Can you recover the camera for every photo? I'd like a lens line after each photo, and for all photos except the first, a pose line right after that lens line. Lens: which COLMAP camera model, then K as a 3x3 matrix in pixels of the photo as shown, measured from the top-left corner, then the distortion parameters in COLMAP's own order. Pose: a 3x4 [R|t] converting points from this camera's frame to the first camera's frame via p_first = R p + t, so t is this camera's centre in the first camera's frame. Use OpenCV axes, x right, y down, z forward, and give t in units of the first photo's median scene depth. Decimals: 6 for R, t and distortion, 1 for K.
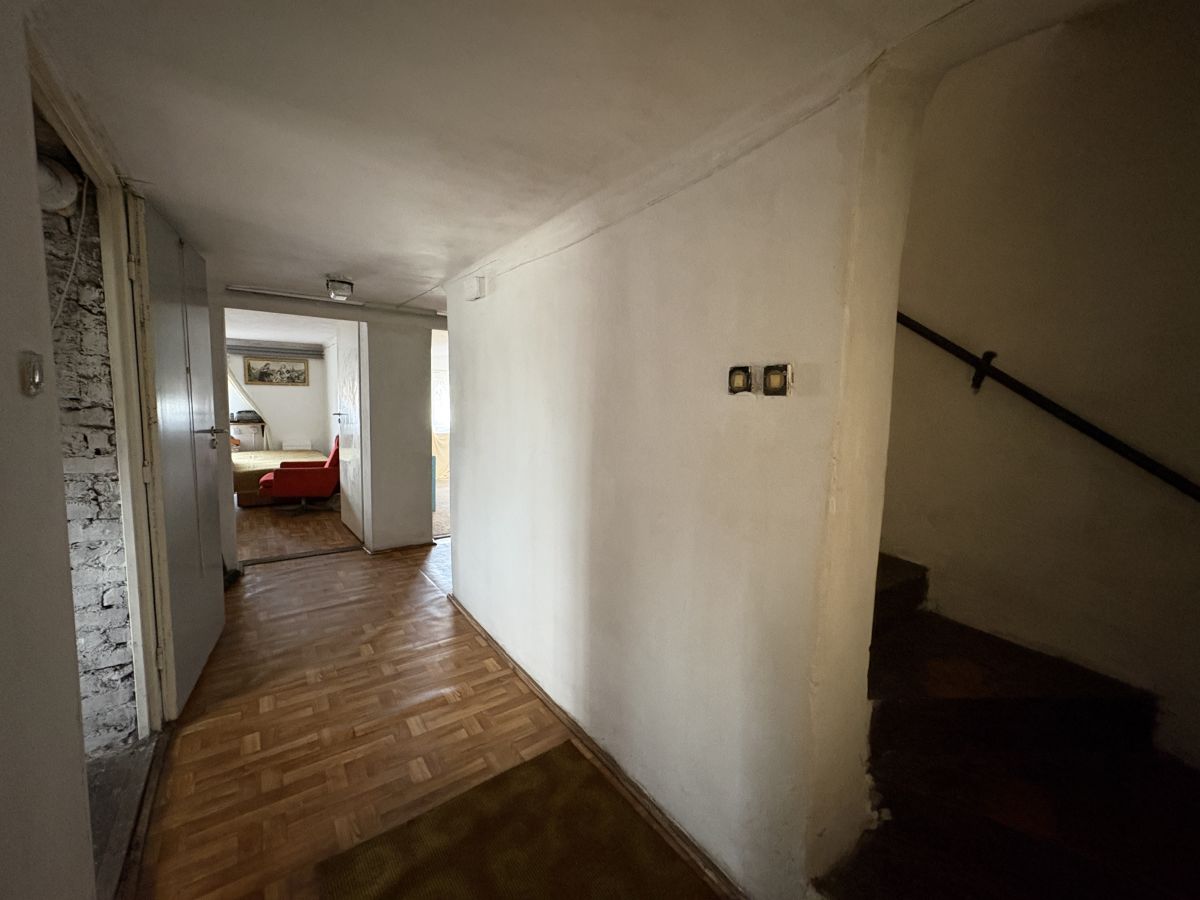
lens RADIAL K [[482.6, 0, 599.0], [0, 482.6, 445.4], [0, 0, 1]] dist [0.003049, 0.000575]
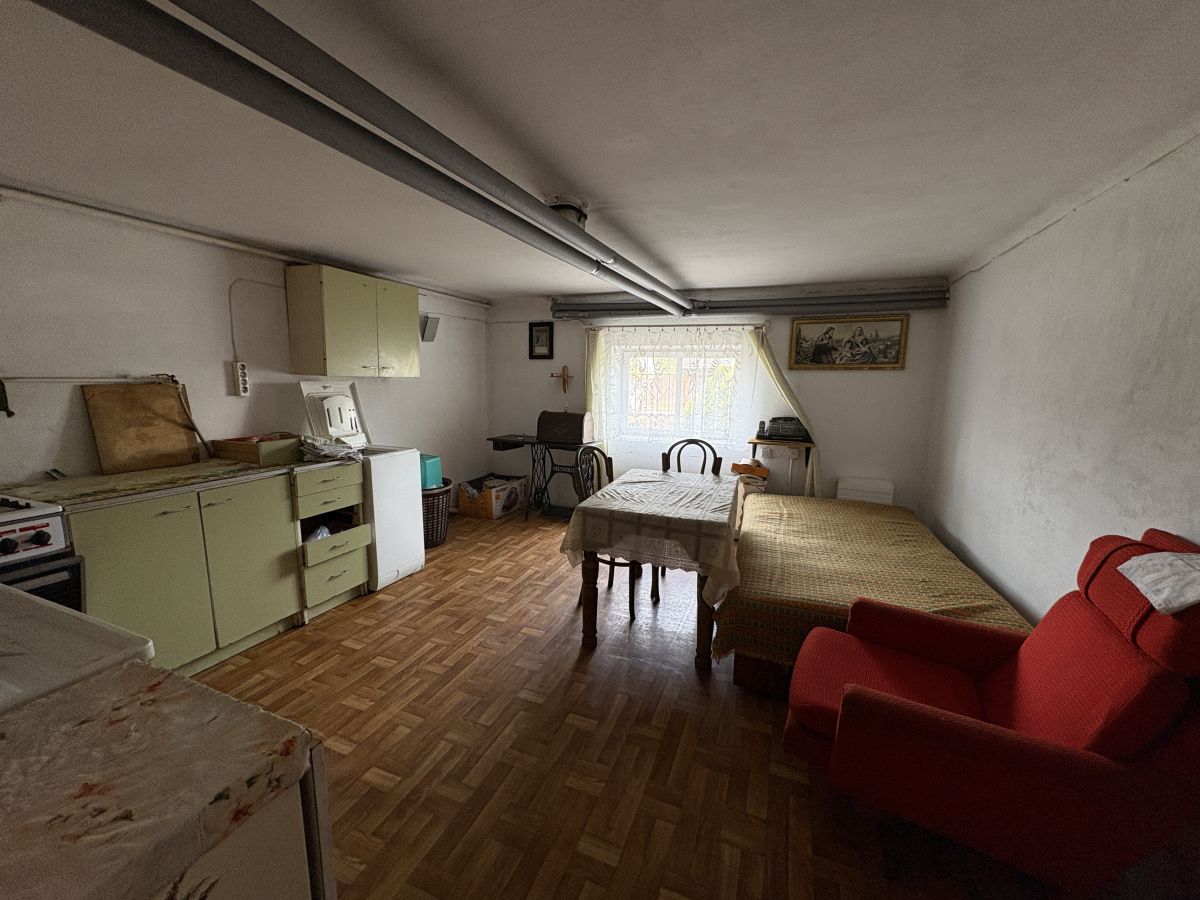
lens RADIAL K [[482.6, 0, 599.7], [0, 482.6, 448.6], [0, 0, 1]] dist [0.003049, 0.000575]
pose [[0.540115, 0.111327, -0.834195, -0.365645], [-0.083194, 0.993420, 0.078711, -0.059757], [0.837469, 0.026887, 0.545823, 0.503364]]
